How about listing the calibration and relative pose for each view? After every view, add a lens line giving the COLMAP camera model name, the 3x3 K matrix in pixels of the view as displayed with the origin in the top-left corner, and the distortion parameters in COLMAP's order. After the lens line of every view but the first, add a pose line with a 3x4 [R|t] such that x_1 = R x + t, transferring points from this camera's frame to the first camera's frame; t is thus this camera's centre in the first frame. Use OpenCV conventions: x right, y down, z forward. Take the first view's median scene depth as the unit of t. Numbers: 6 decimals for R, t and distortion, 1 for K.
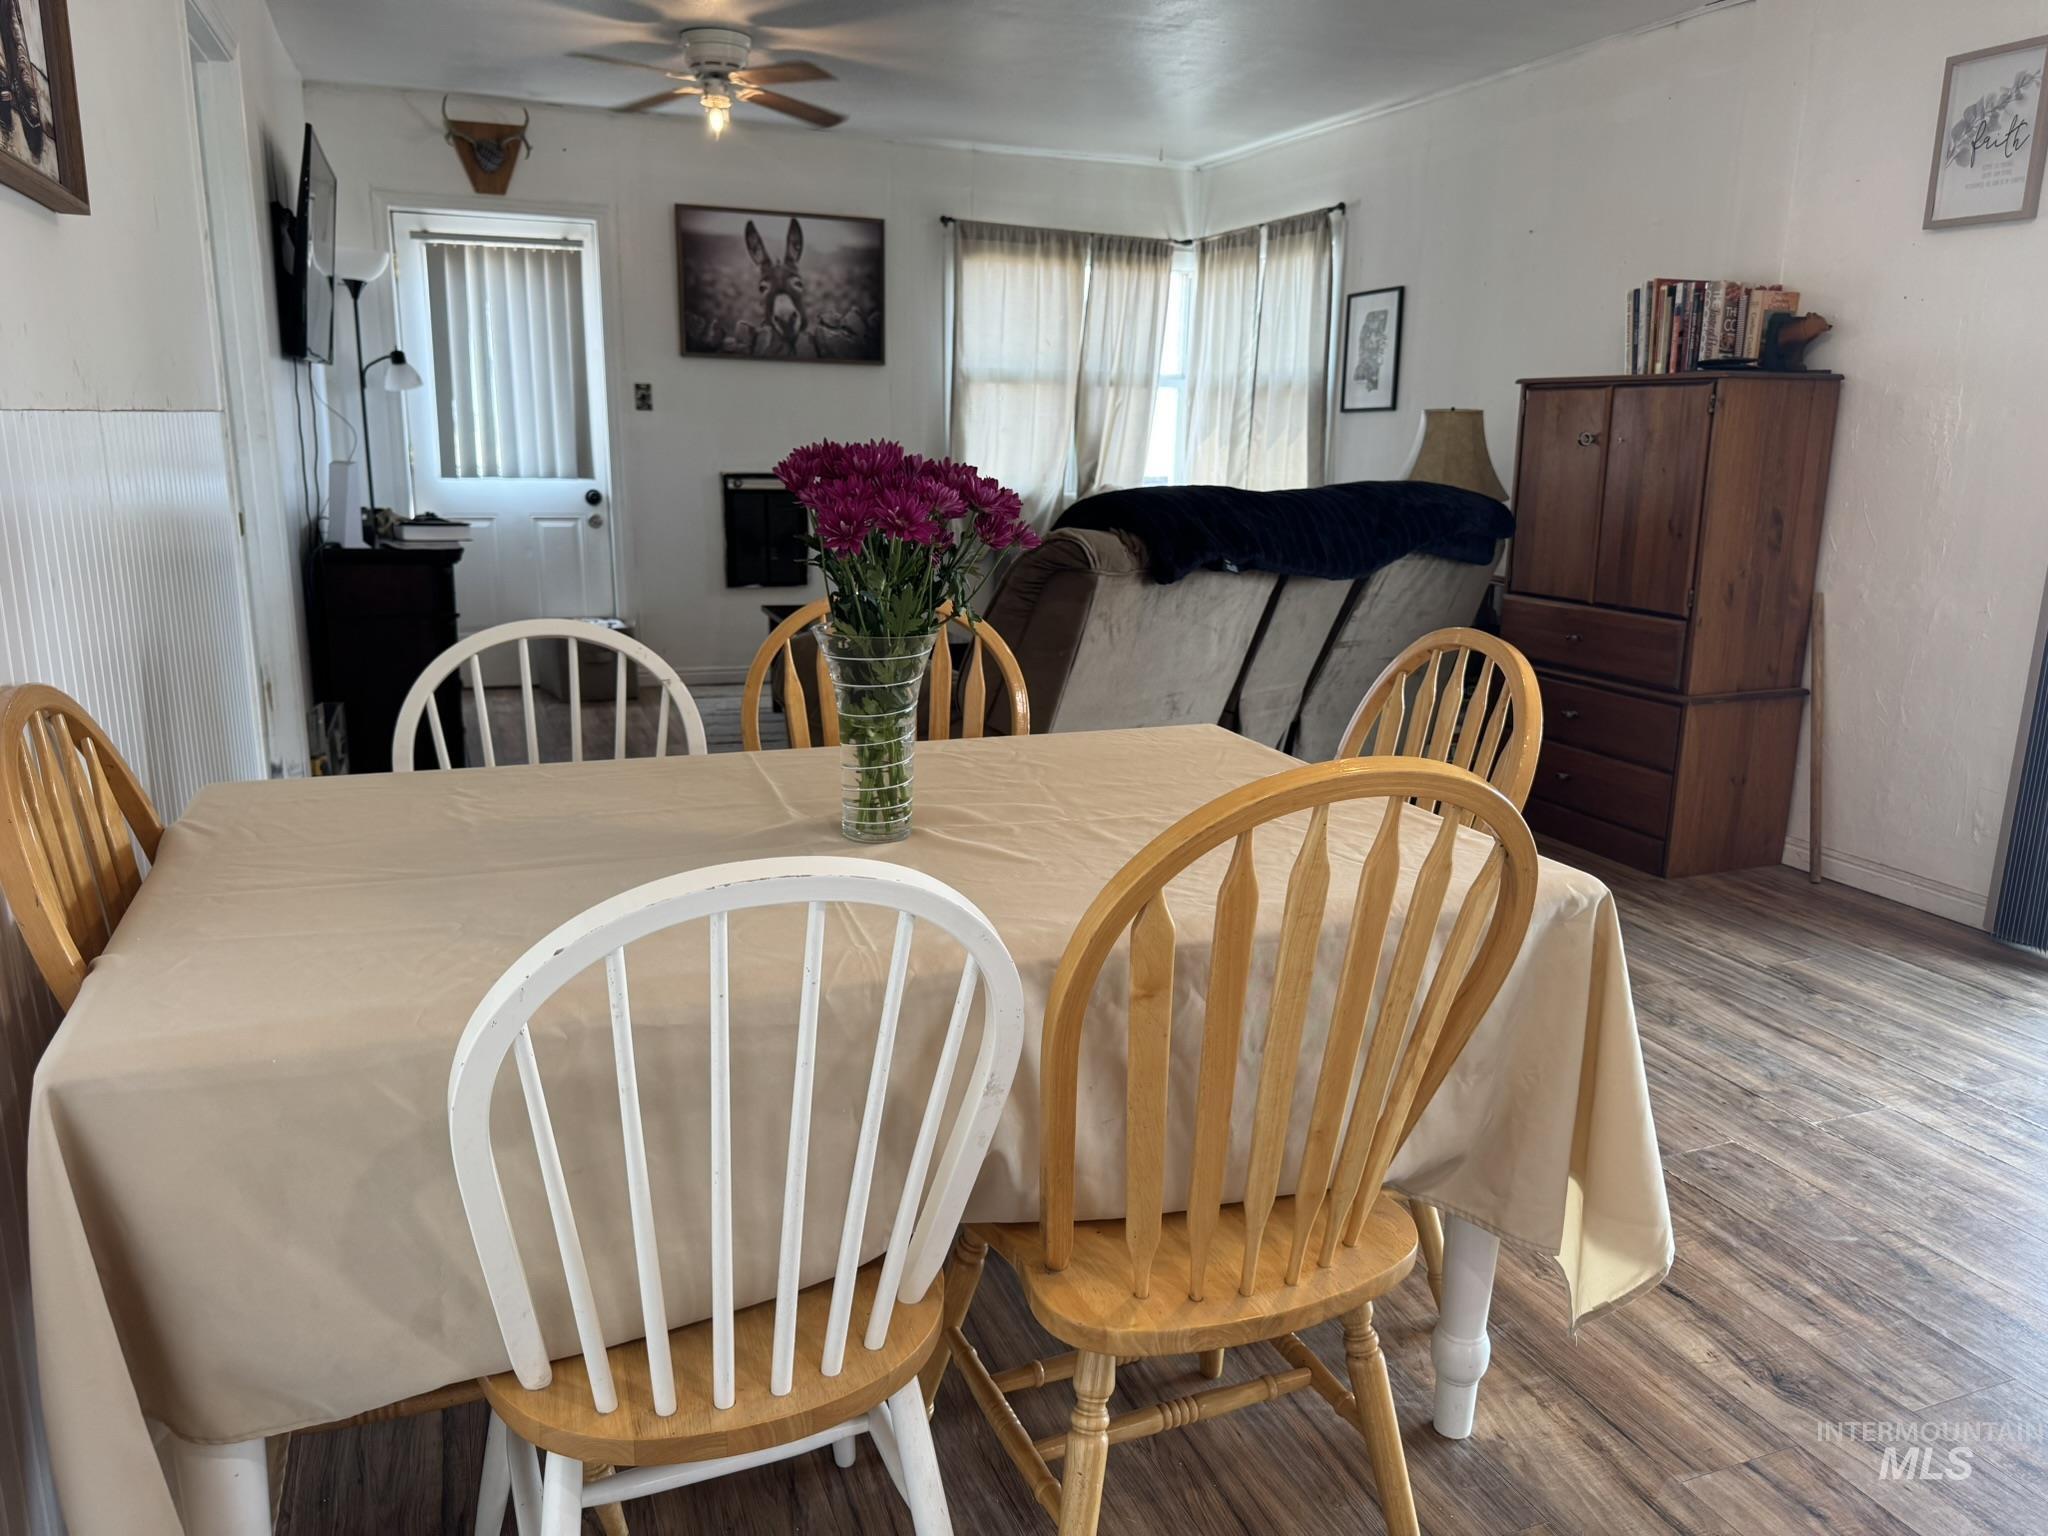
lens RADIAL K [[1490.1, 0, 1024.0], [0, 1490.1, 768.0], [0, 0, 1]] dist [0.063532, -0.144875]
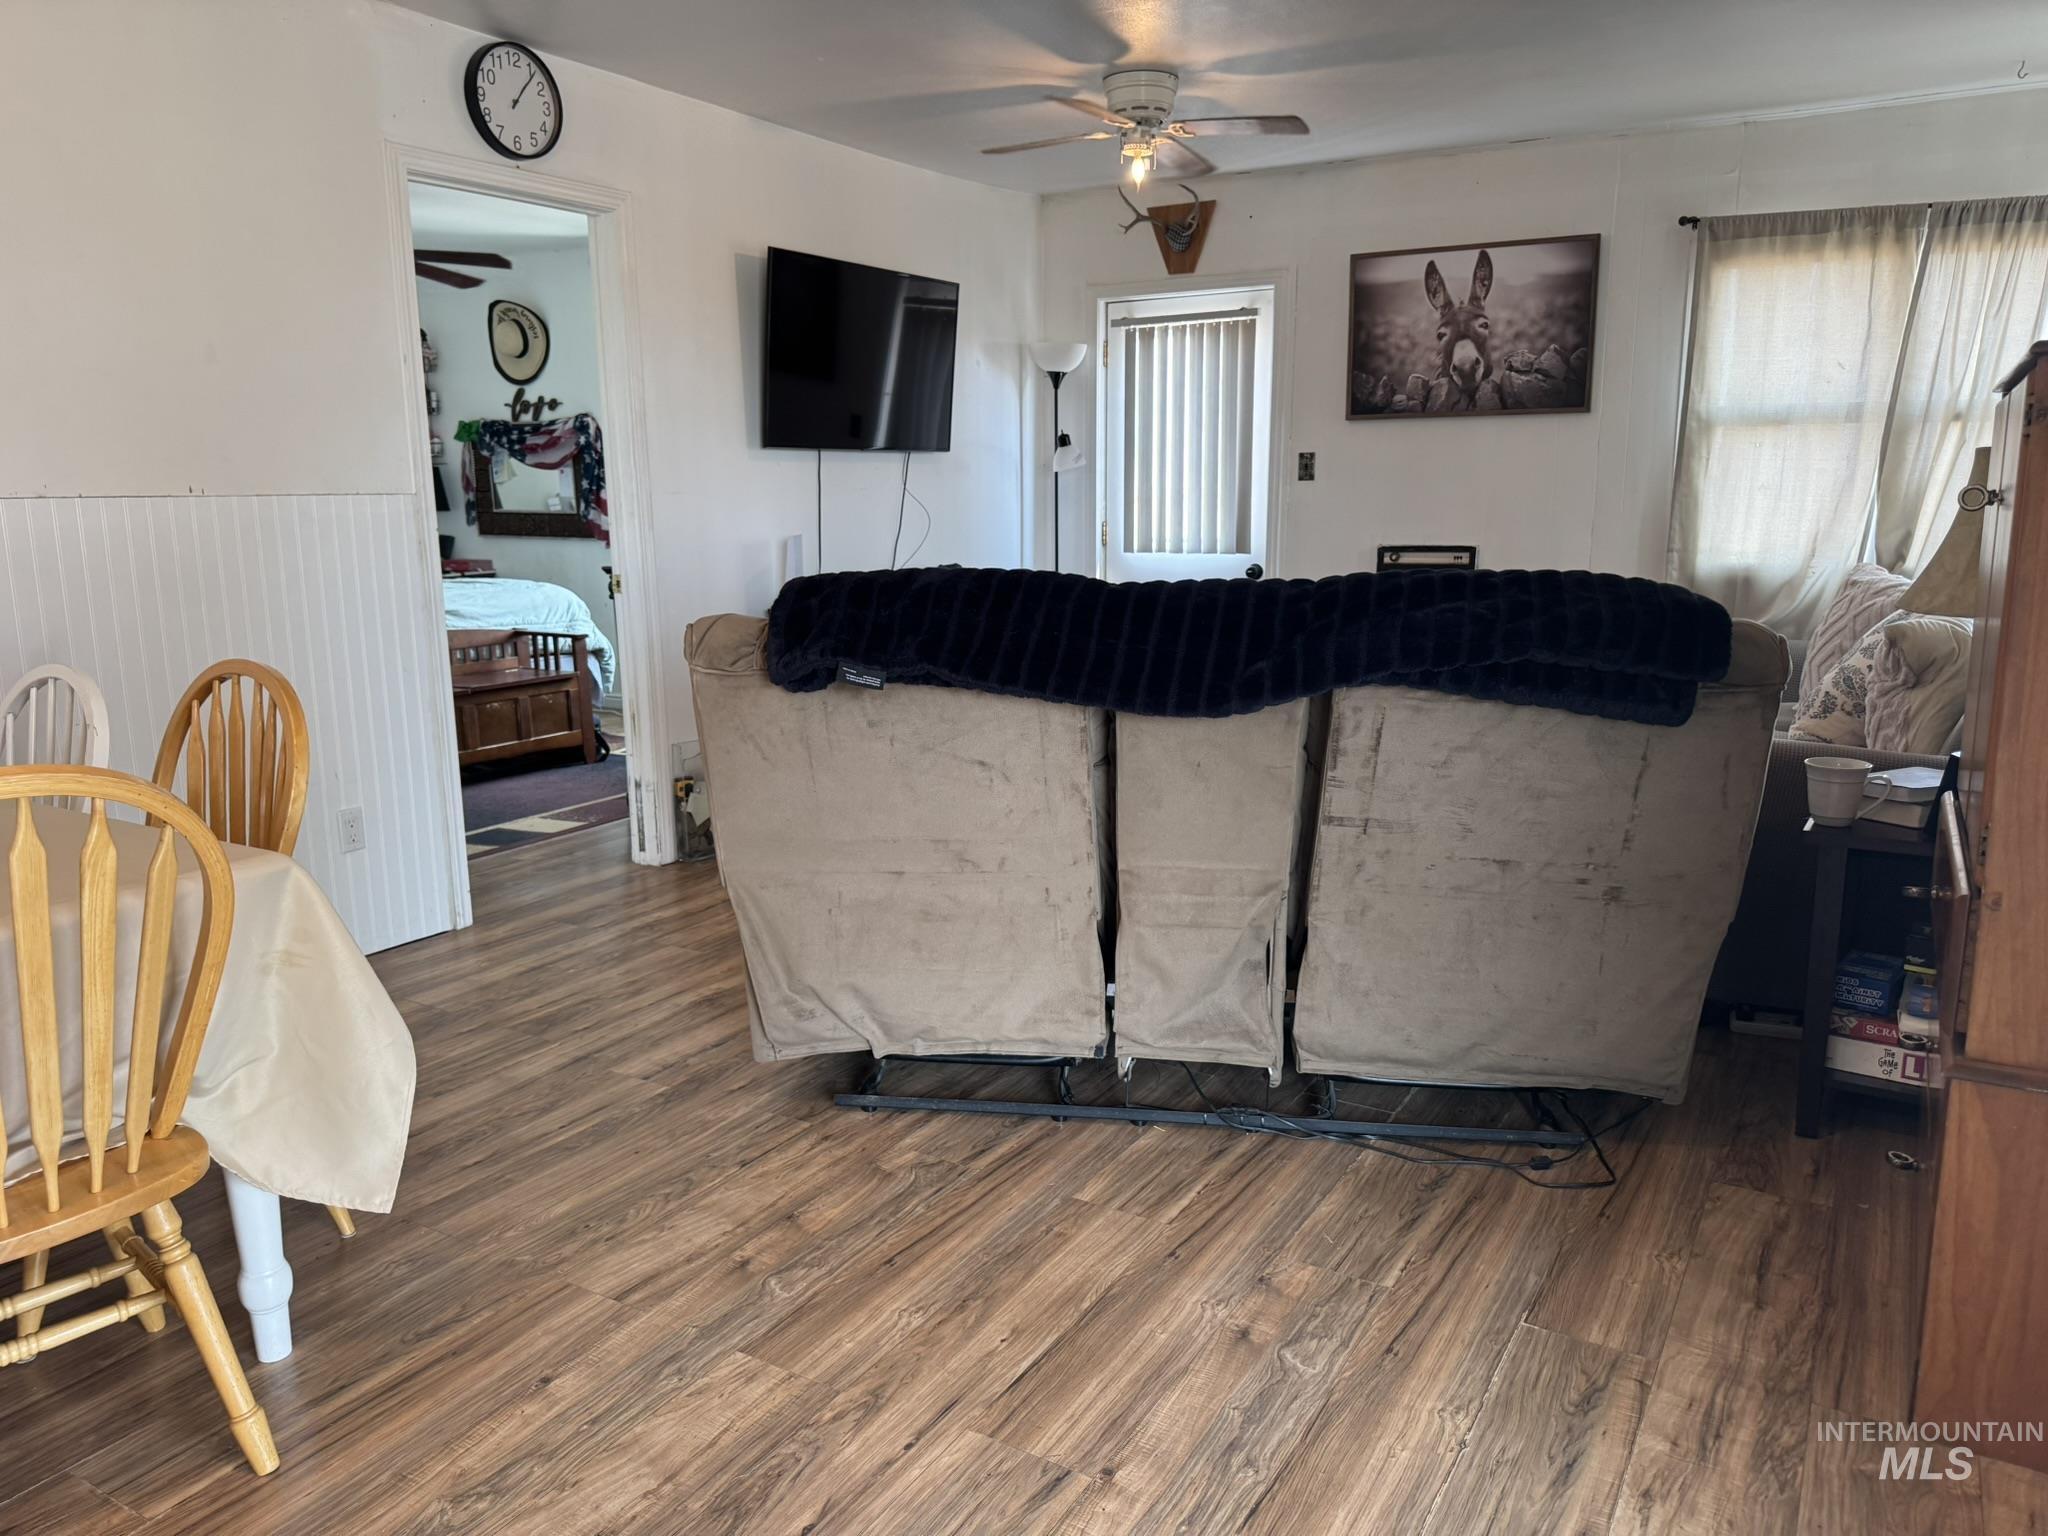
lens RADIAL K [[1482.2, 0, 1016.0], [0, 1482.2, 779.9], [0, 0, 1]] dist [0.073358, -0.094232]
pose [[0.609044, 0.129798, -0.782443, 0.390639], [-0.159790, 0.986371, 0.039248, -0.058208], [0.776874, 0.101122, 0.621484, 0.287771]]
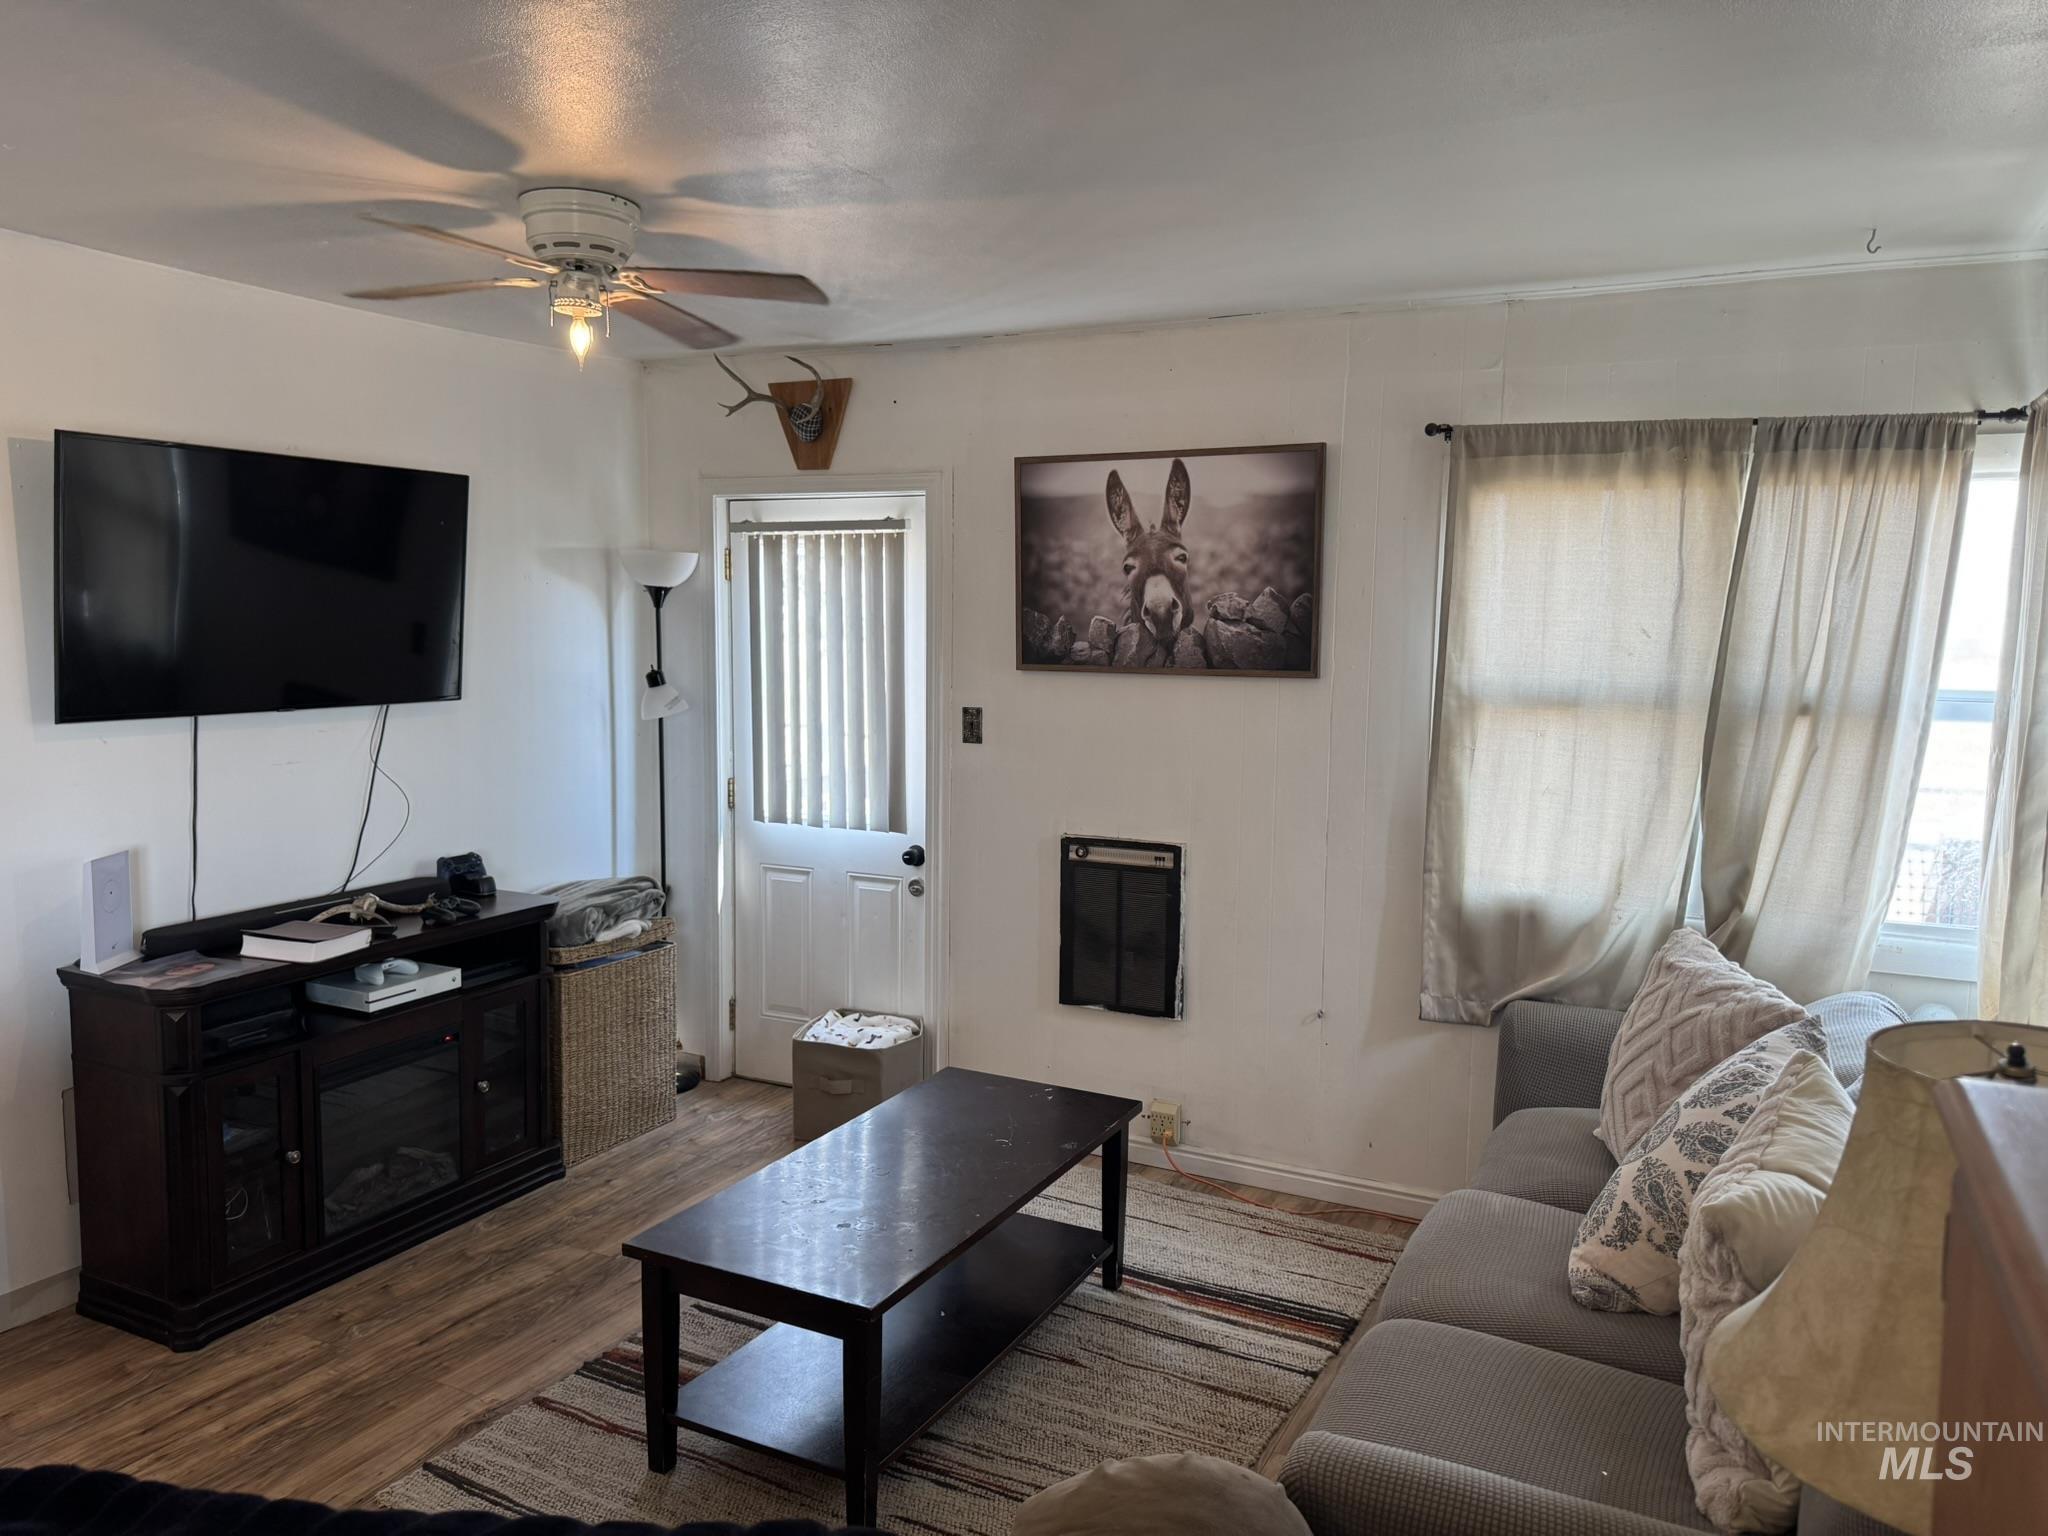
lens RADIAL K [[1478.6, 0, 1024.0], [0, 1478.6, 768.0], [0, 0, 1]] dist [0.217593, -0.431166]
pose [[0.669526, 0.058550, -0.740477, 0.281121], [-0.165240, 0.983649, -0.071629, -0.178682], [0.724176, 0.170313, 0.668253, 0.543374]]
